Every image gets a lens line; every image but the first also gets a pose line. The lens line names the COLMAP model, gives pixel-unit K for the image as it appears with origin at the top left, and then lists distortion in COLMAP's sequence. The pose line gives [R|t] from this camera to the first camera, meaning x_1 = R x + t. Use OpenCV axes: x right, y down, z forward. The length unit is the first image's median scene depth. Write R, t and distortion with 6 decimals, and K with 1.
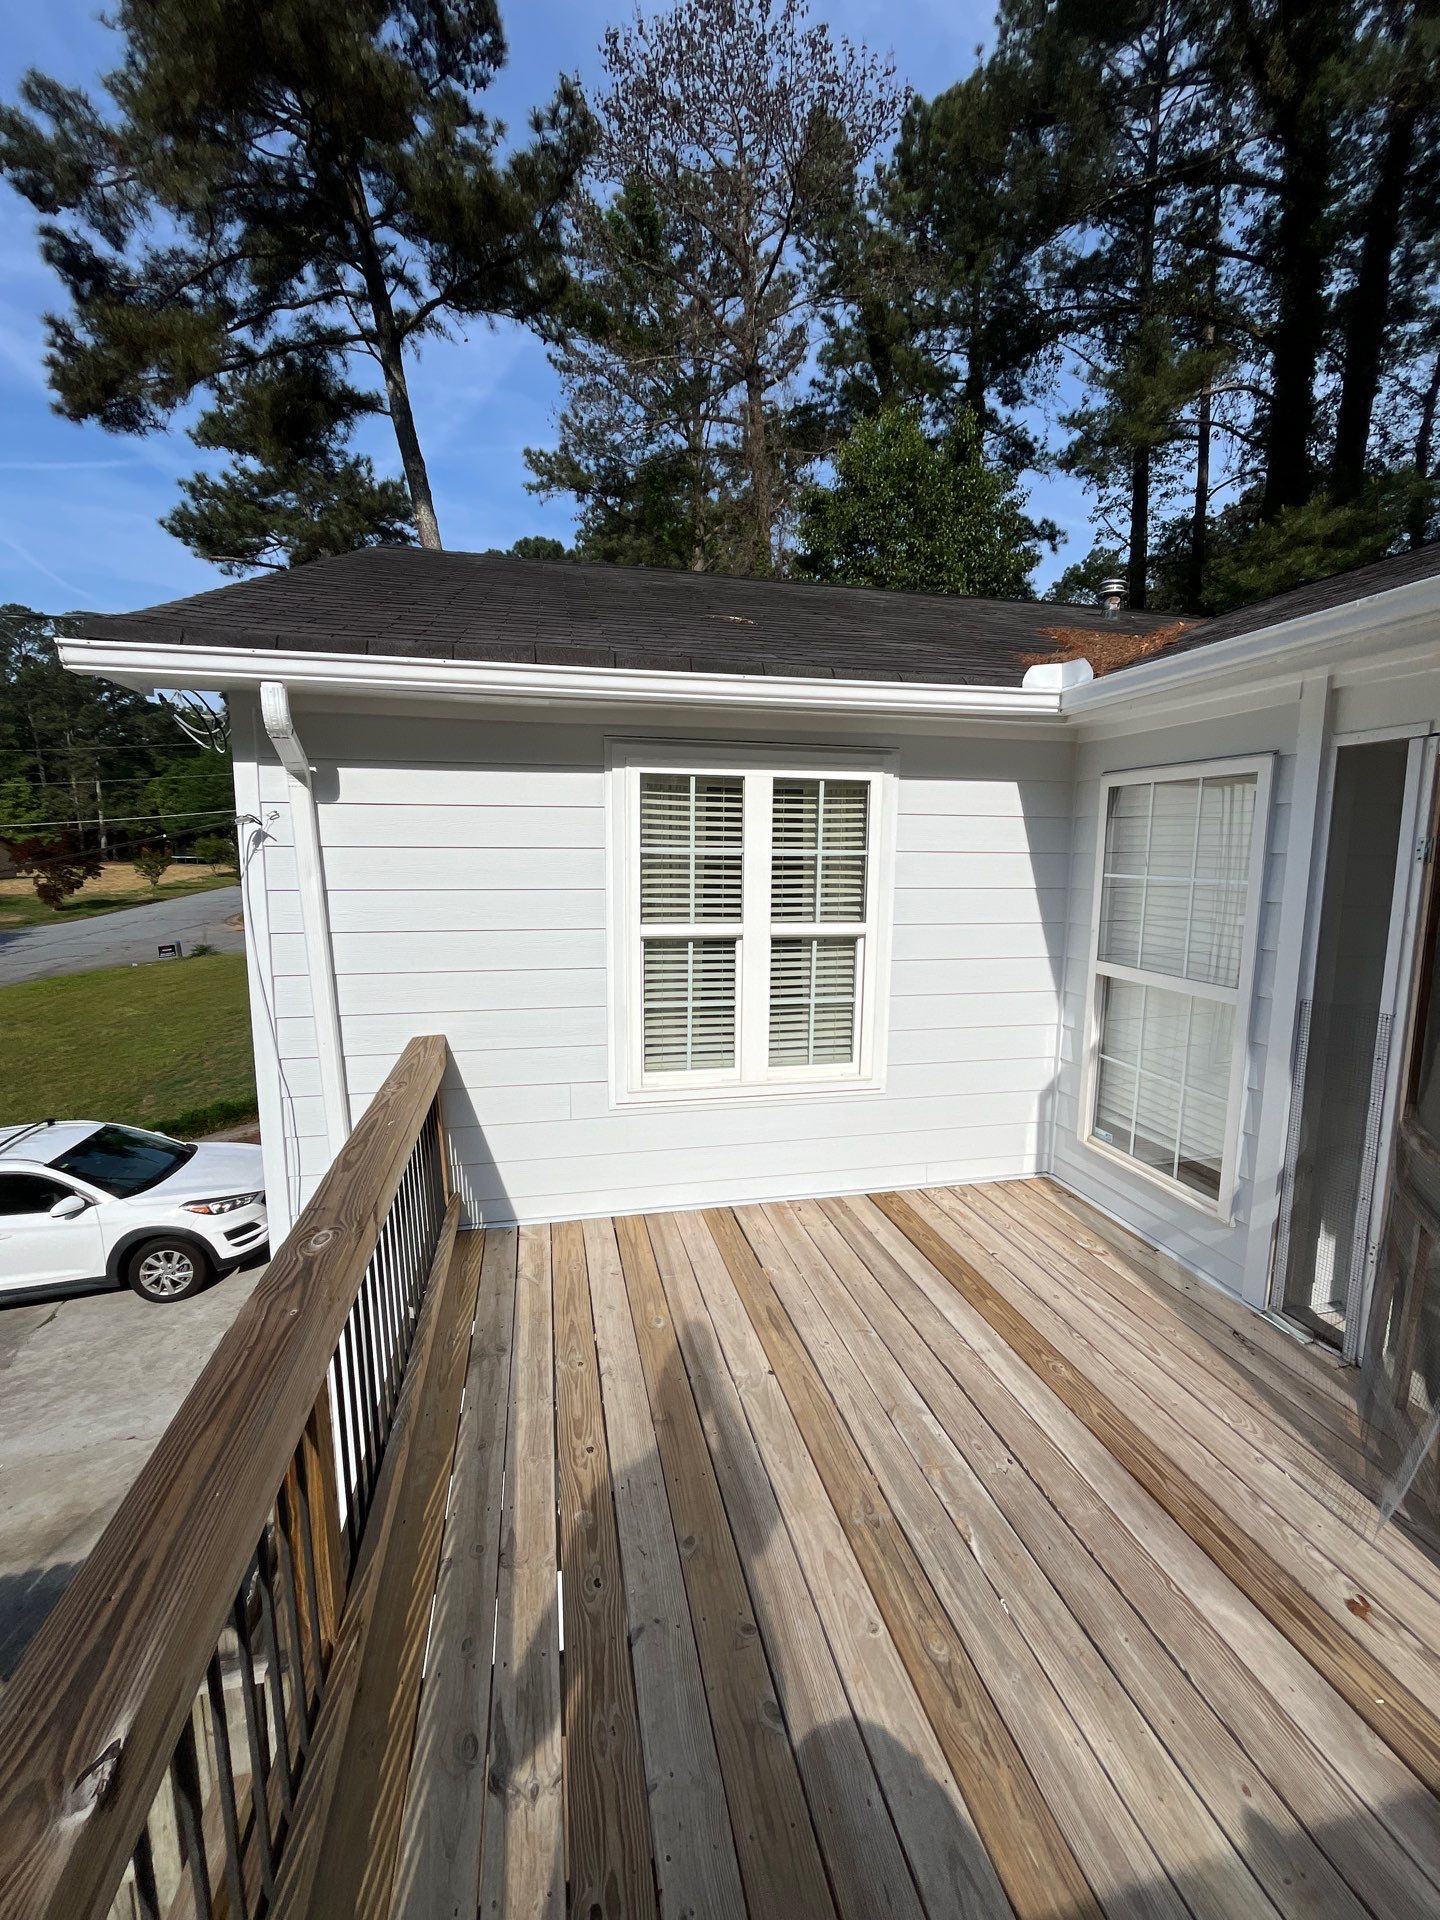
lens RADIAL K [[778.1, 0, 734.9], [0, 778.1, 955.4], [0, 0, 1]] dist [-0.002977, -0.000497]
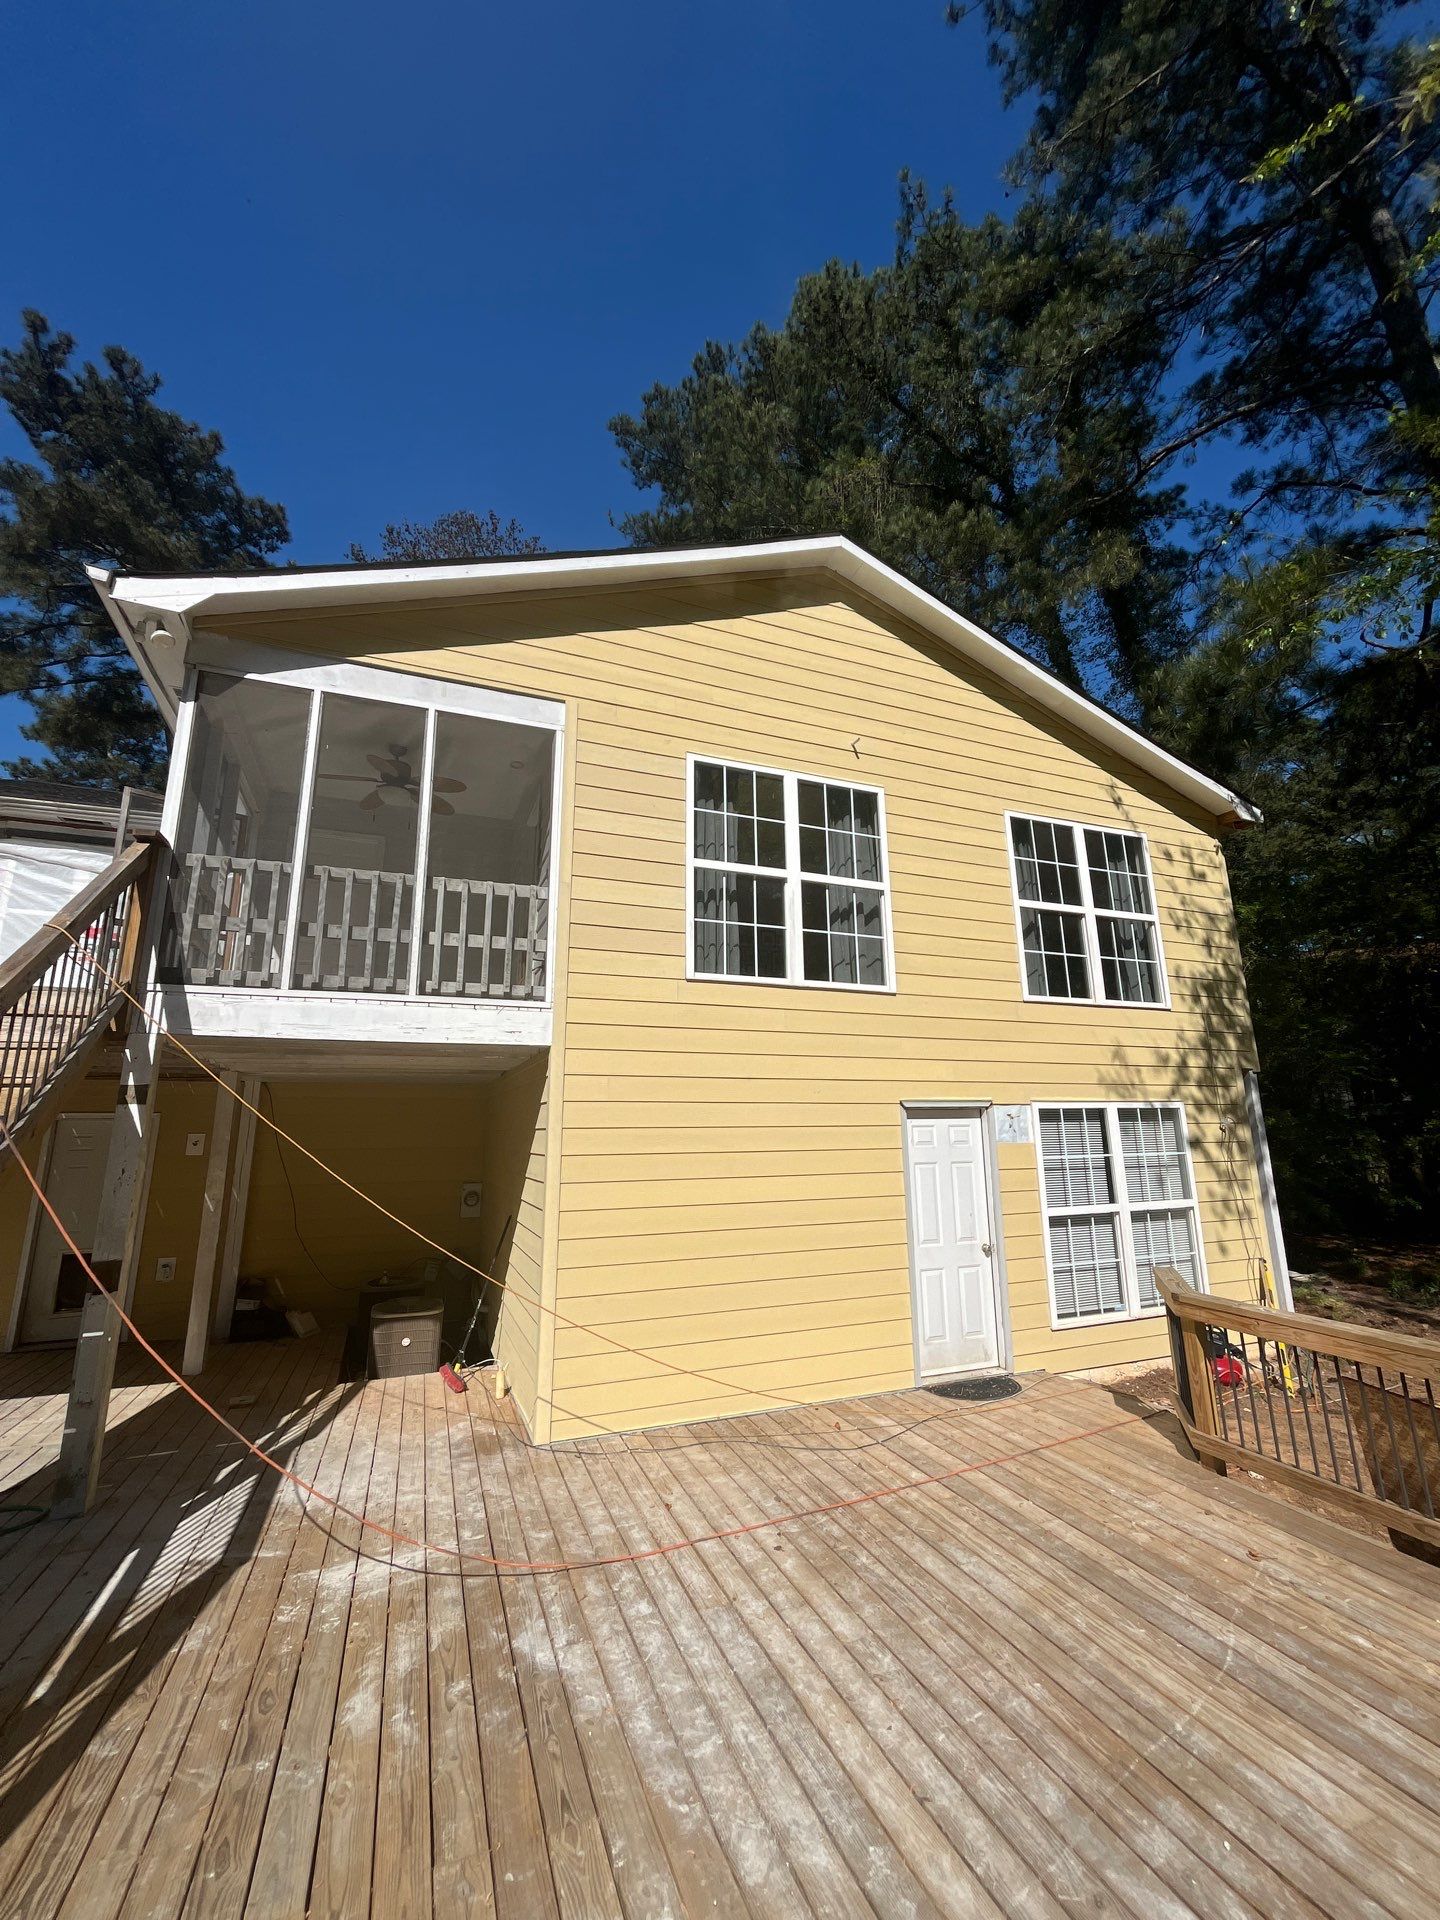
lens RADIAL K [[778.1, 0, 728.8], [0, 778.1, 959.0], [0, 0, 1]] dist [-0.002977, -0.000497]
pose [[0.986885, 0.020111, 0.160166, 1.396996], [0.036706, 0.938259, -0.343981, 0.845790], [-0.157195, 0.345349, 0.925216, -1.197870]]
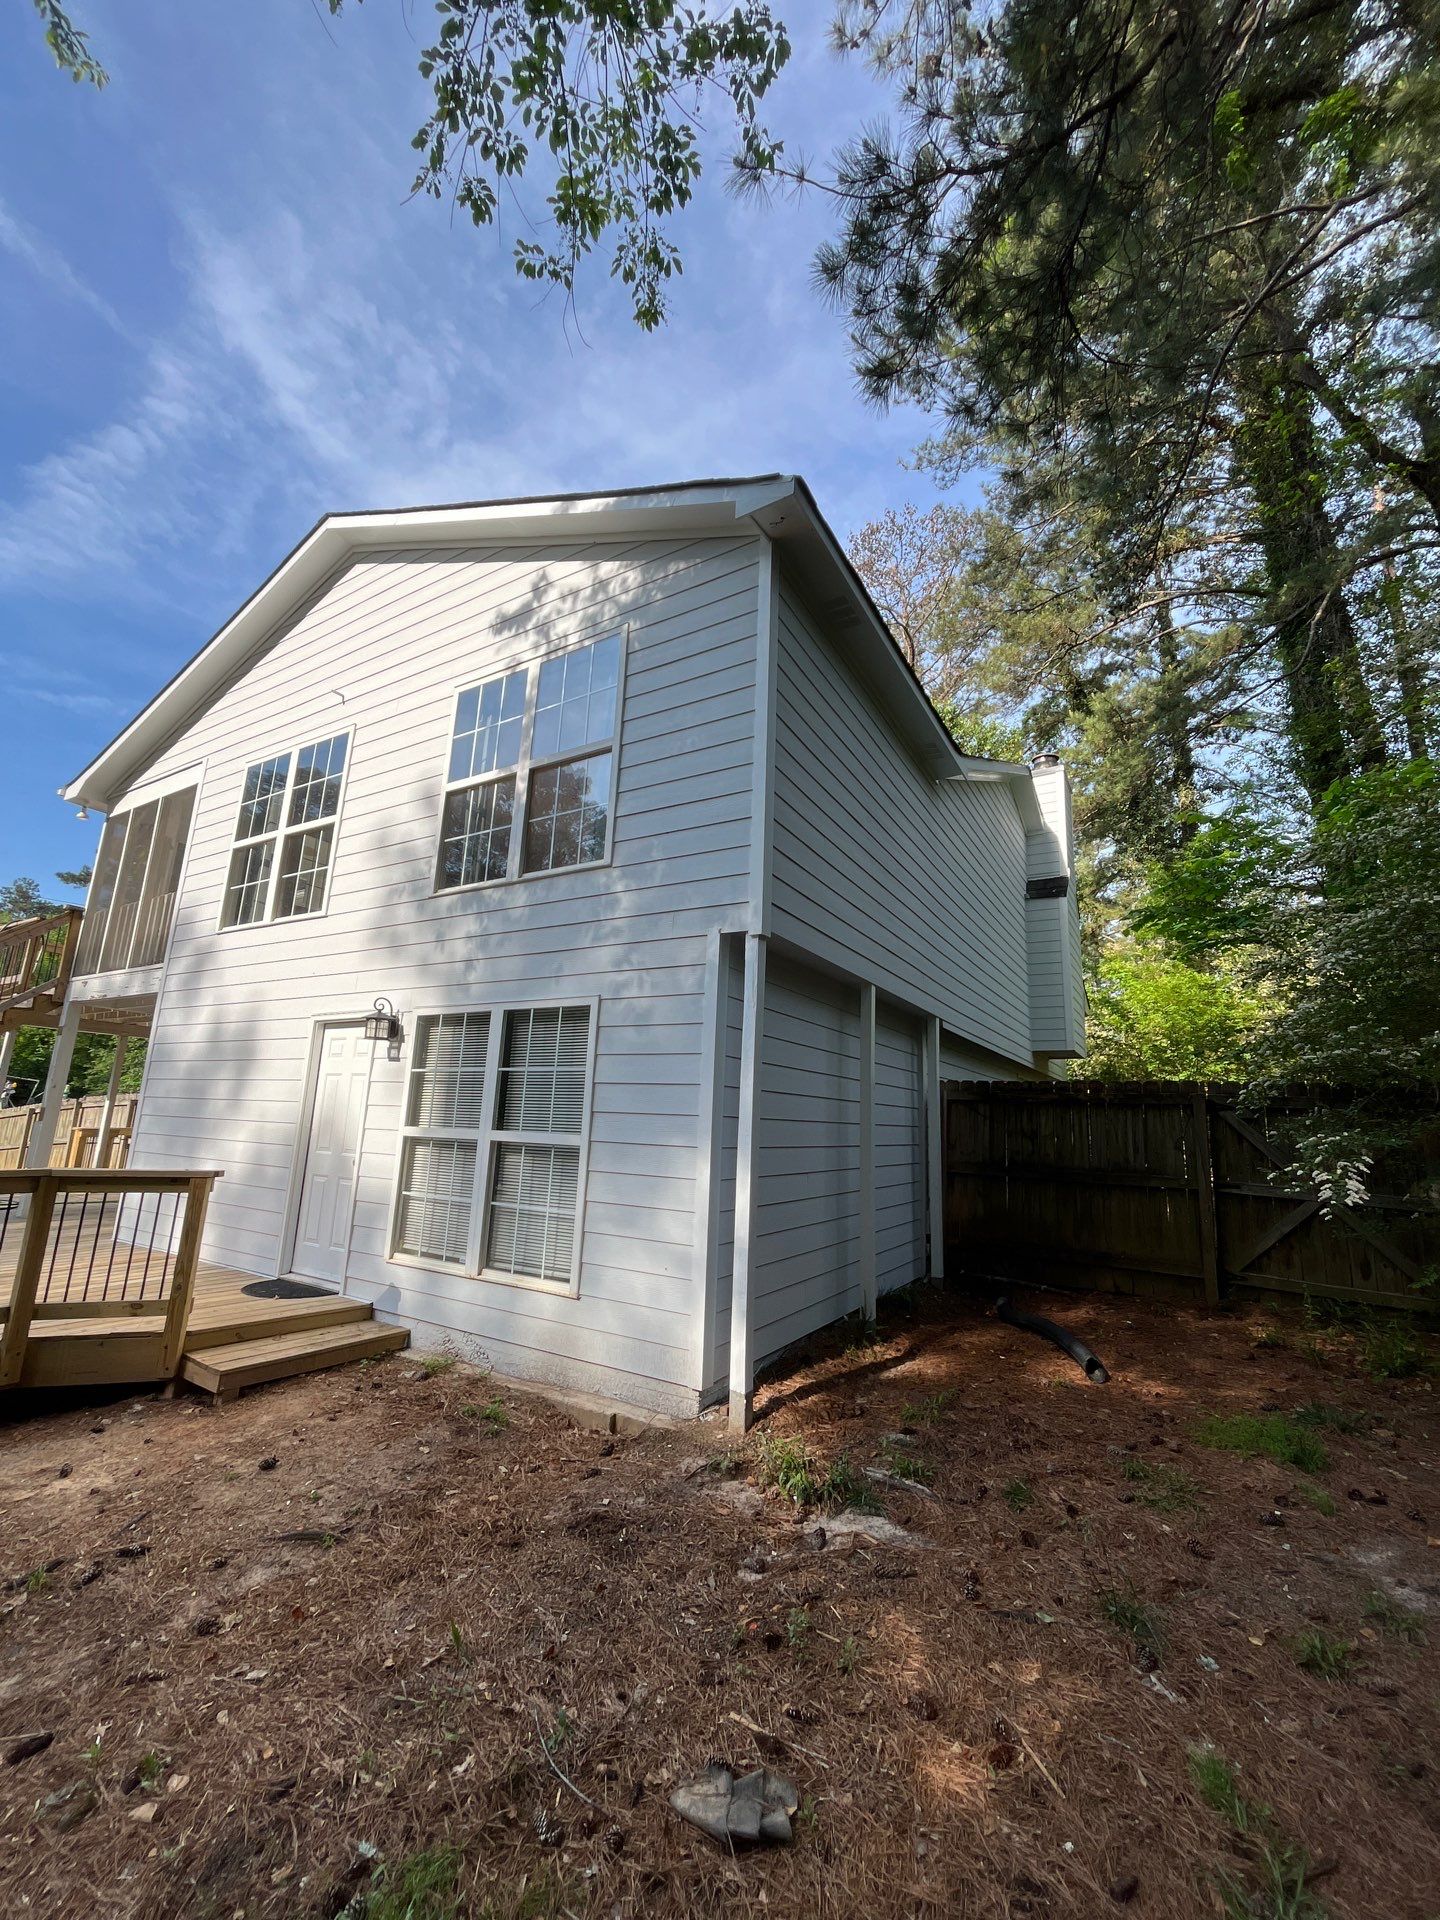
lens RADIAL K [[778.1, 0, 722.7], [0, 778.1, 967.6], [0, 0, 1]] dist [-0.002977, -0.000497]
pose [[0.732019, -0.112492, -0.671932, 3.821401], [-0.125364, 0.947191, -0.295149, 0.873104], [0.669650, 0.300291, 0.679260, -0.258715]]
